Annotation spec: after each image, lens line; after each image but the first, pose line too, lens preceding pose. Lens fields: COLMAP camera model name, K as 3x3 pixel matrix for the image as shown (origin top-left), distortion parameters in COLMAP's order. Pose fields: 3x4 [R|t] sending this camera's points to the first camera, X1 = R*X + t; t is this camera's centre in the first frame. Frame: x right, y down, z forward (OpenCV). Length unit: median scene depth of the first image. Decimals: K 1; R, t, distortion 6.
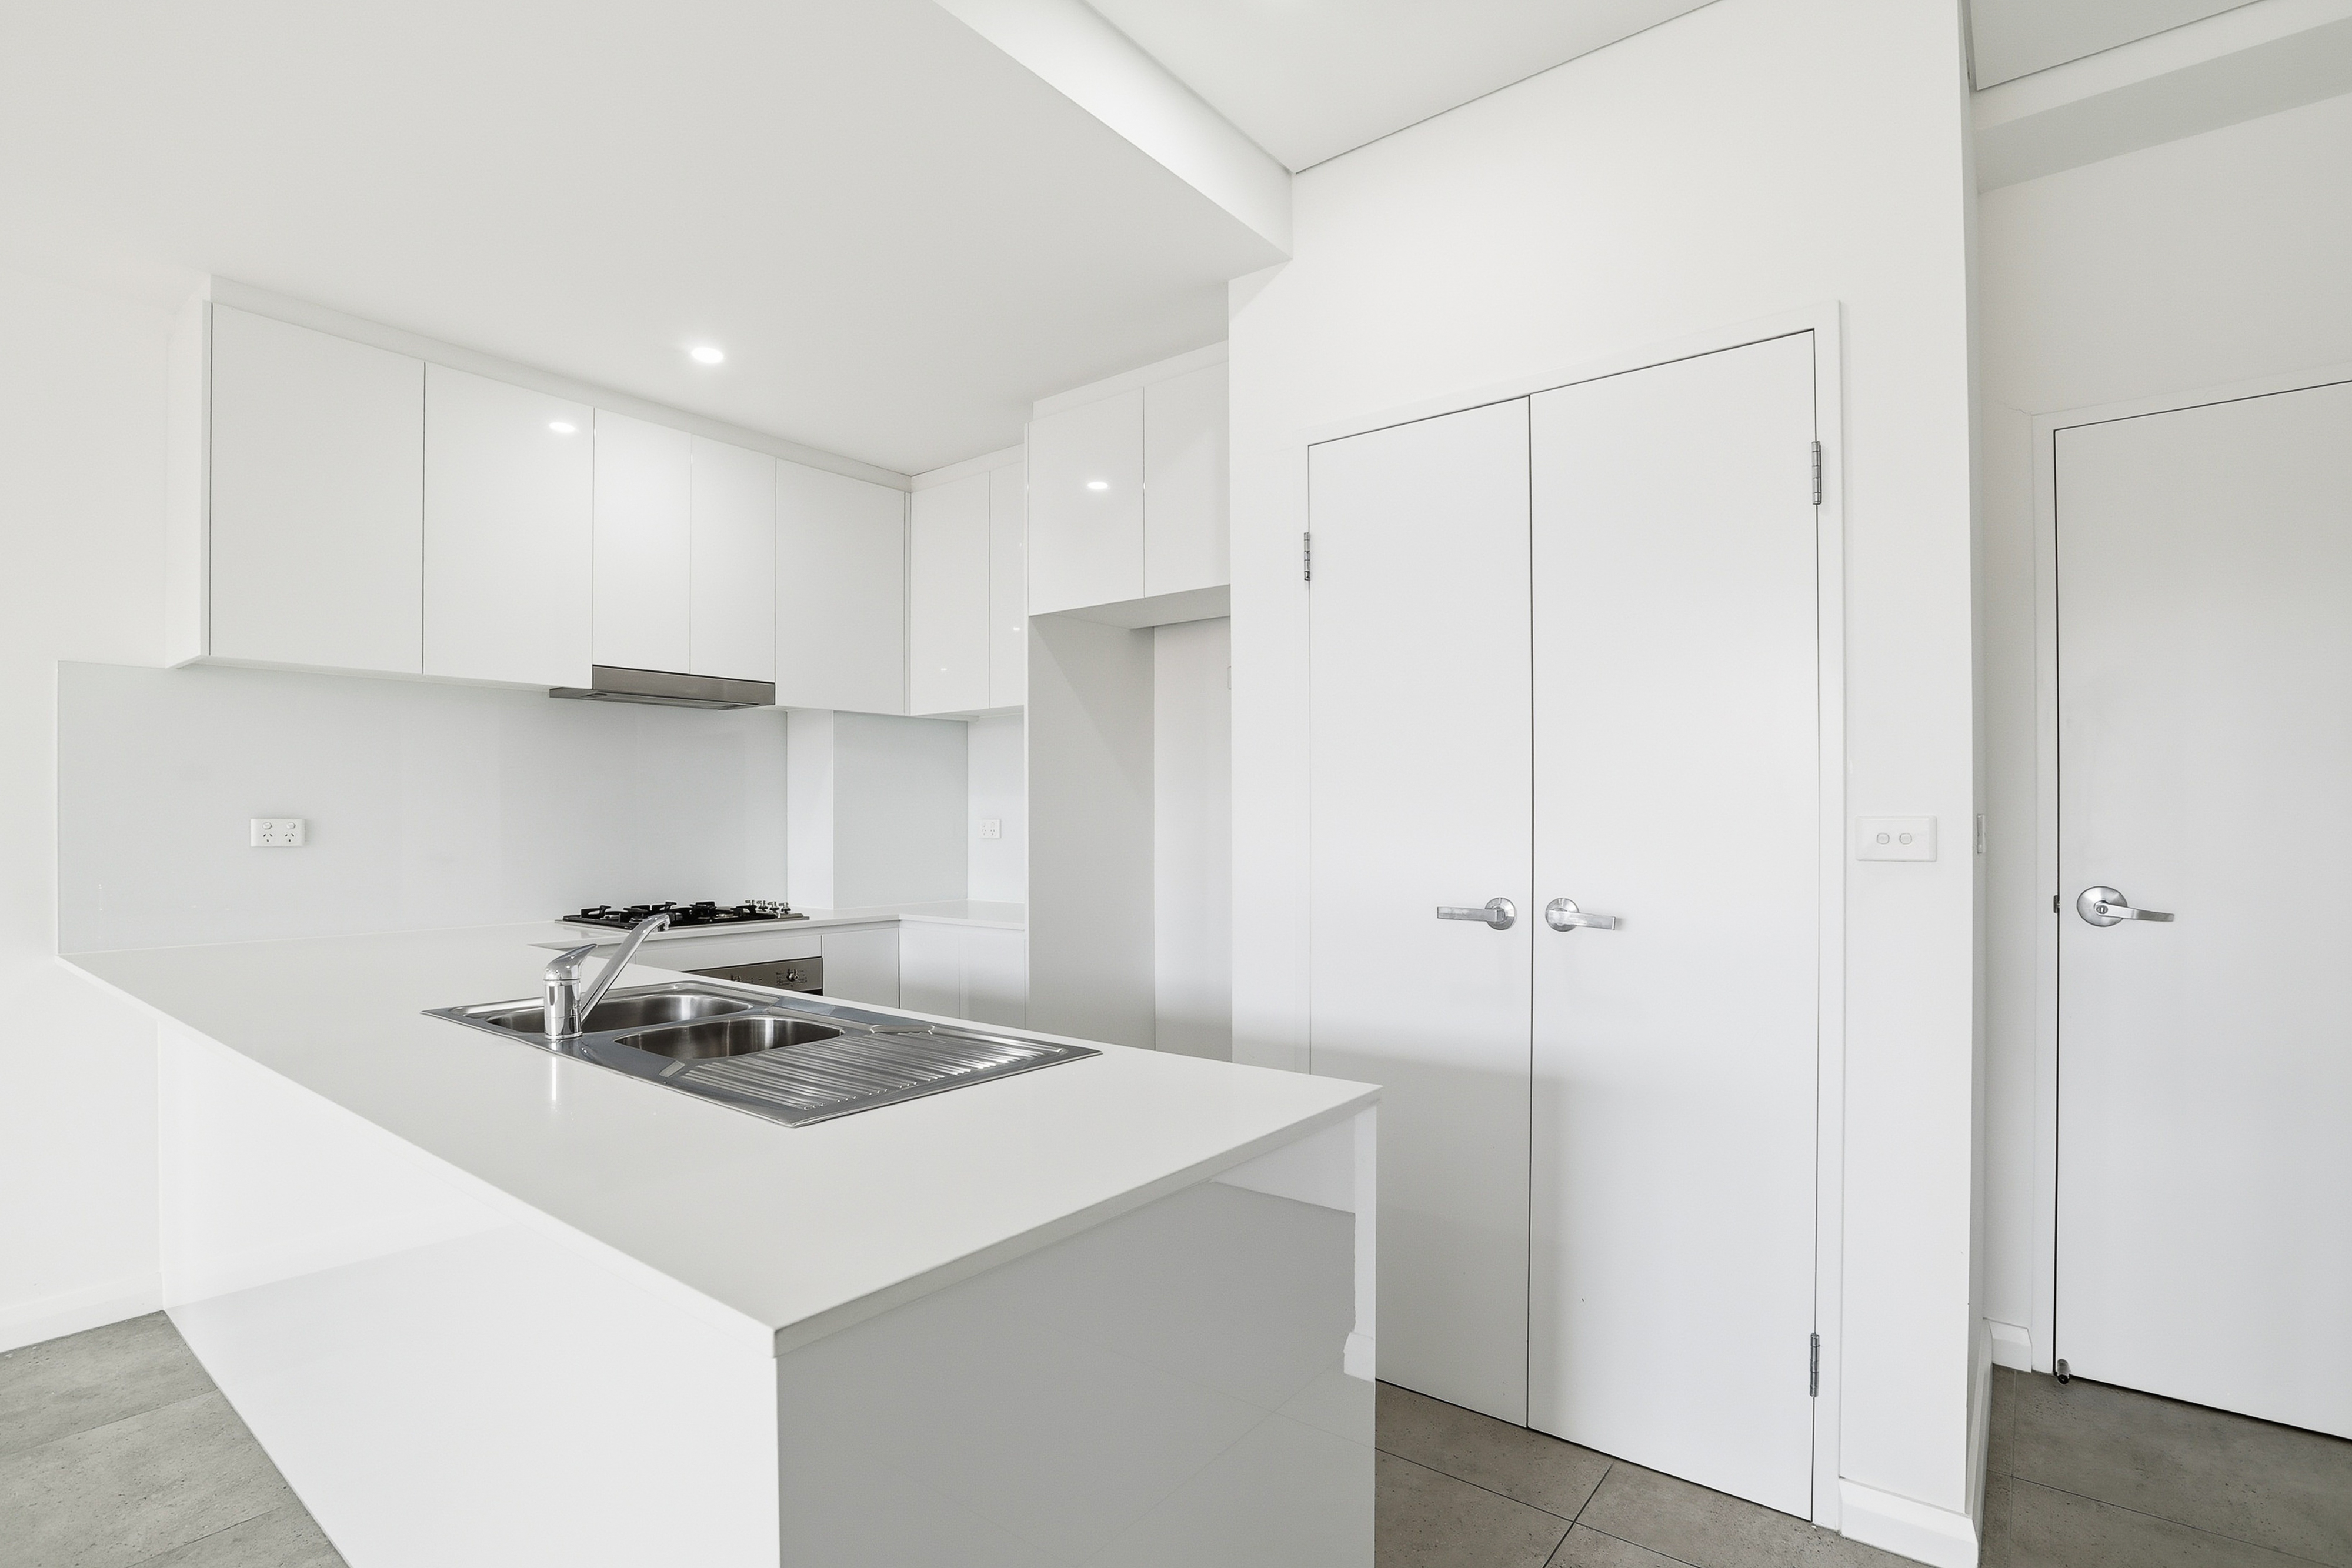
lens RADIAL K [[1106.8, 0, 1174.3], [0, 1106.8, 800.0], [0, 0, 1]] dist [-0.014136, 0.000336]
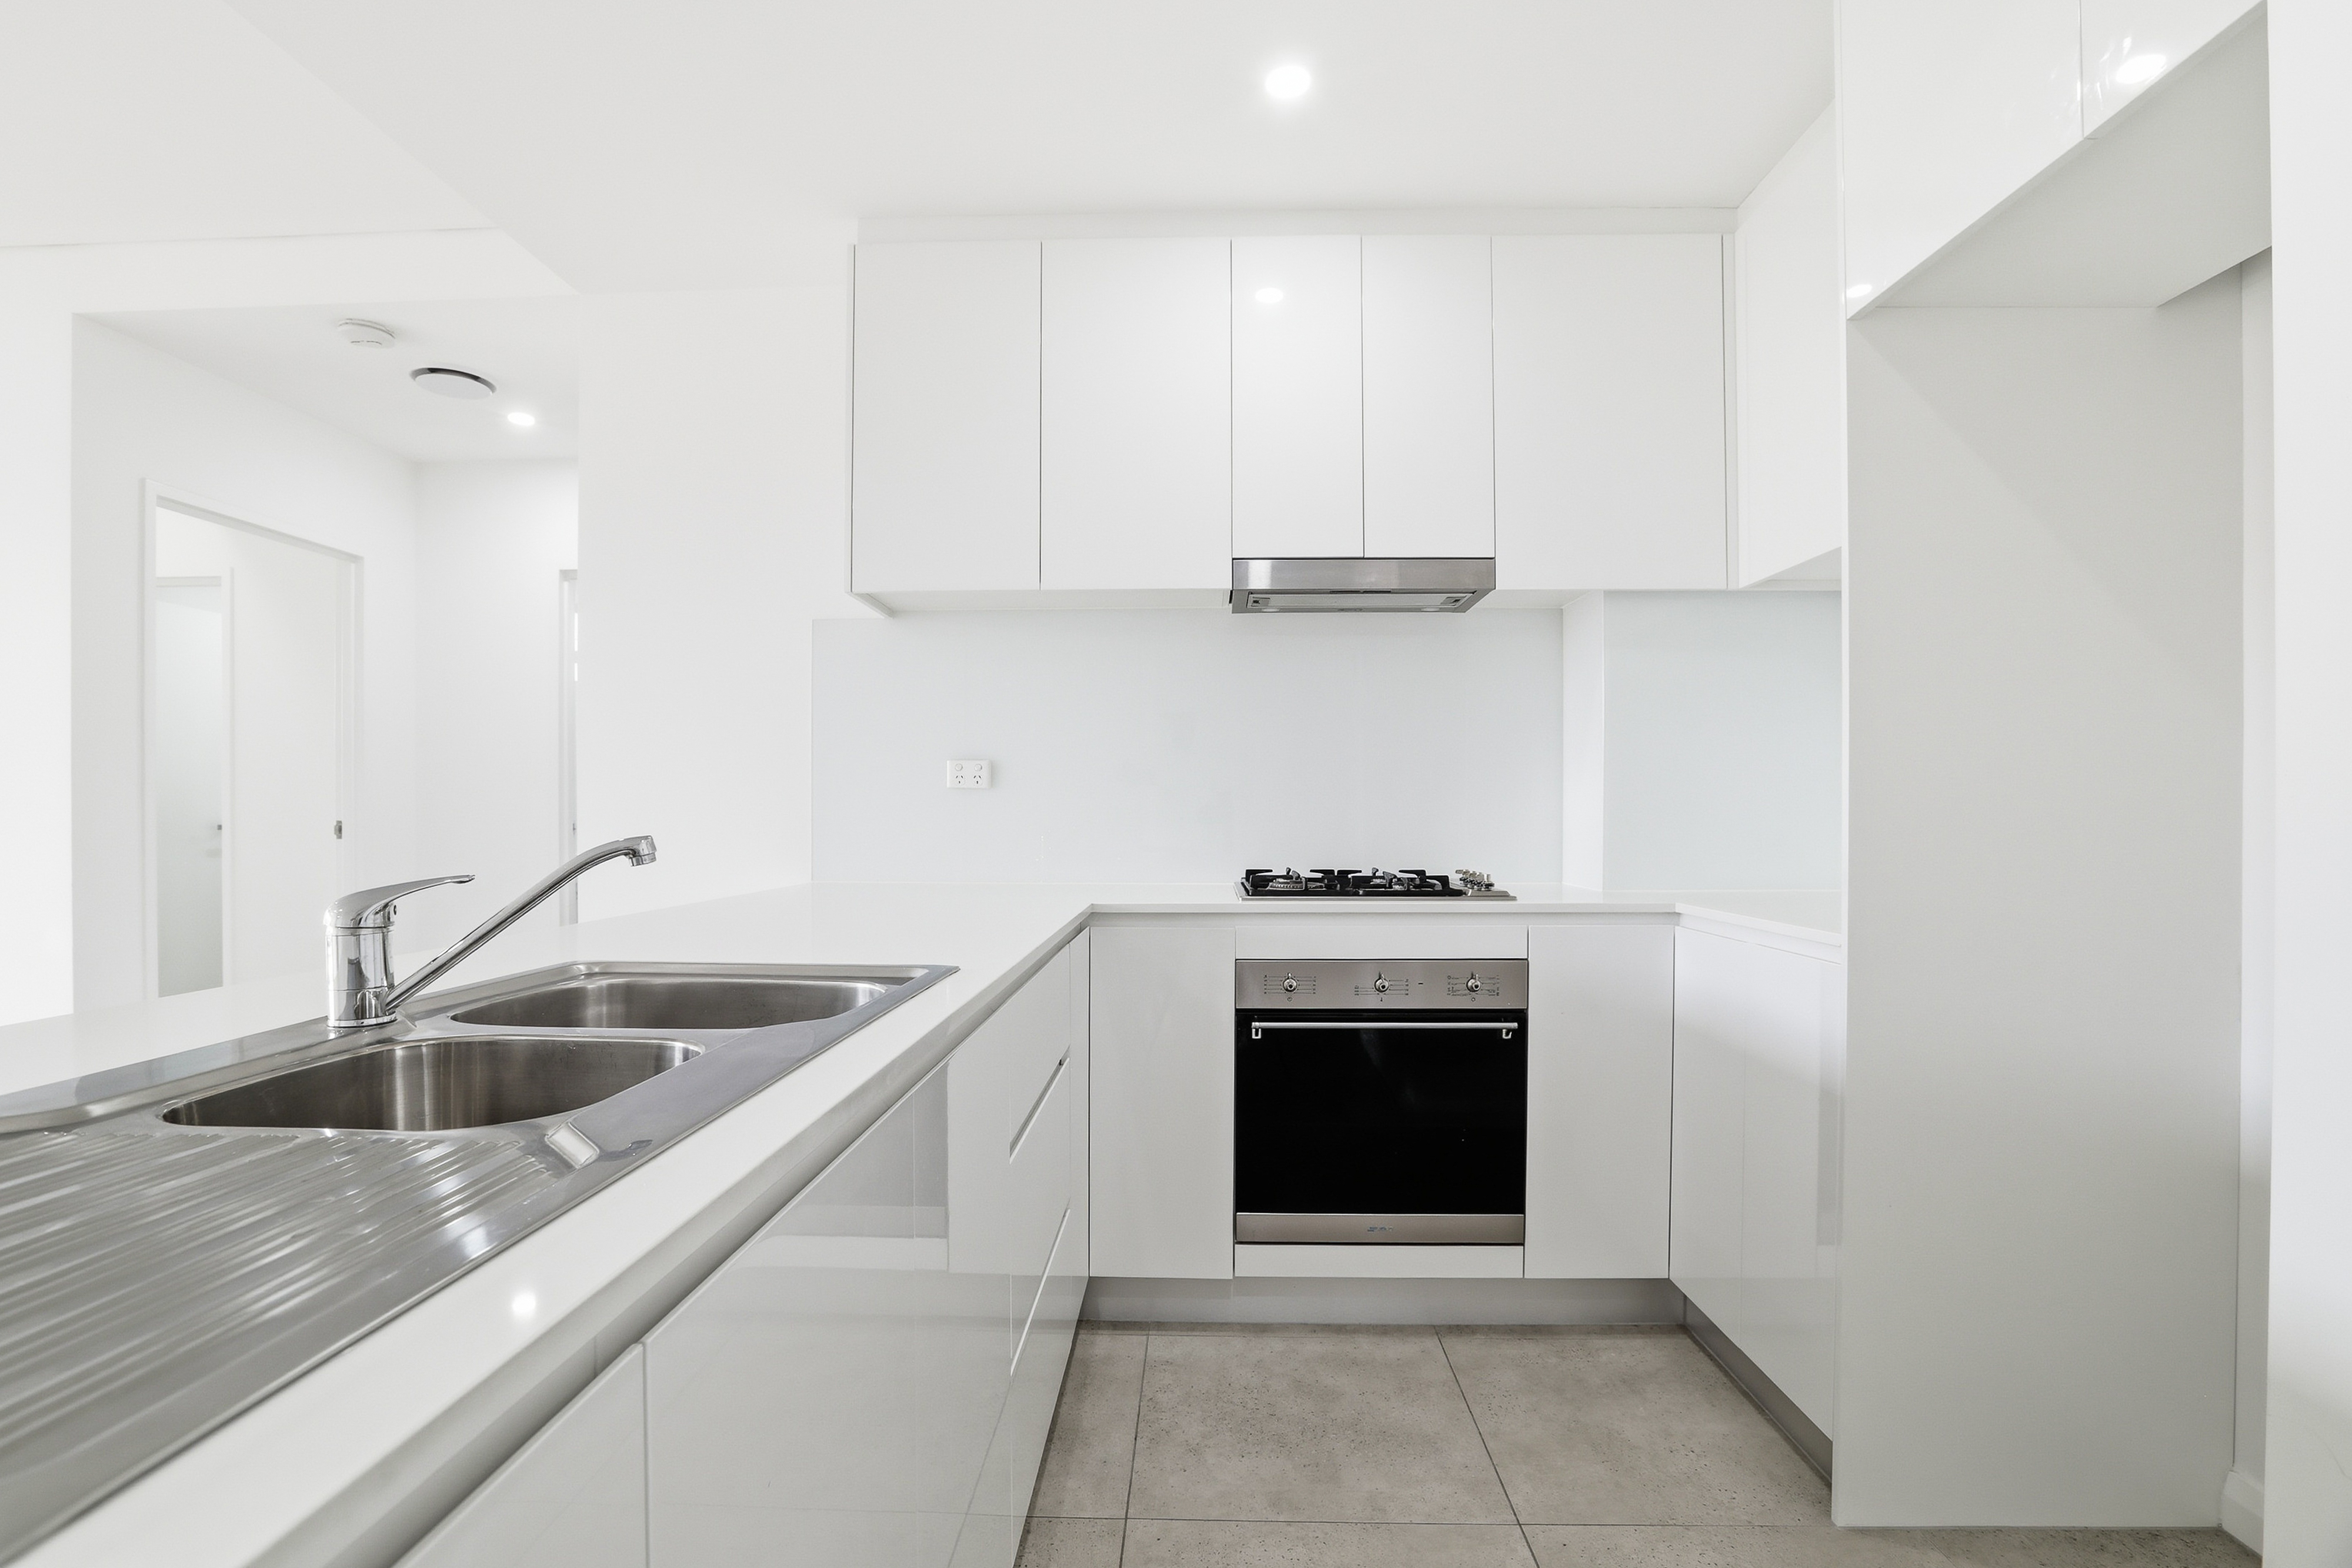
lens RADIAL K [[1106.8, 0, 1181.5], [0, 1106.8, 802.5], [0, 0, 1]] dist [-0.014136, 0.000336]
pose [[0.594427, -0.008241, -0.804107, 0.084144], [0.014410, 0.999896, 0.000404, 0.046904], [0.804020, -0.011827, 0.594484, 0.454681]]
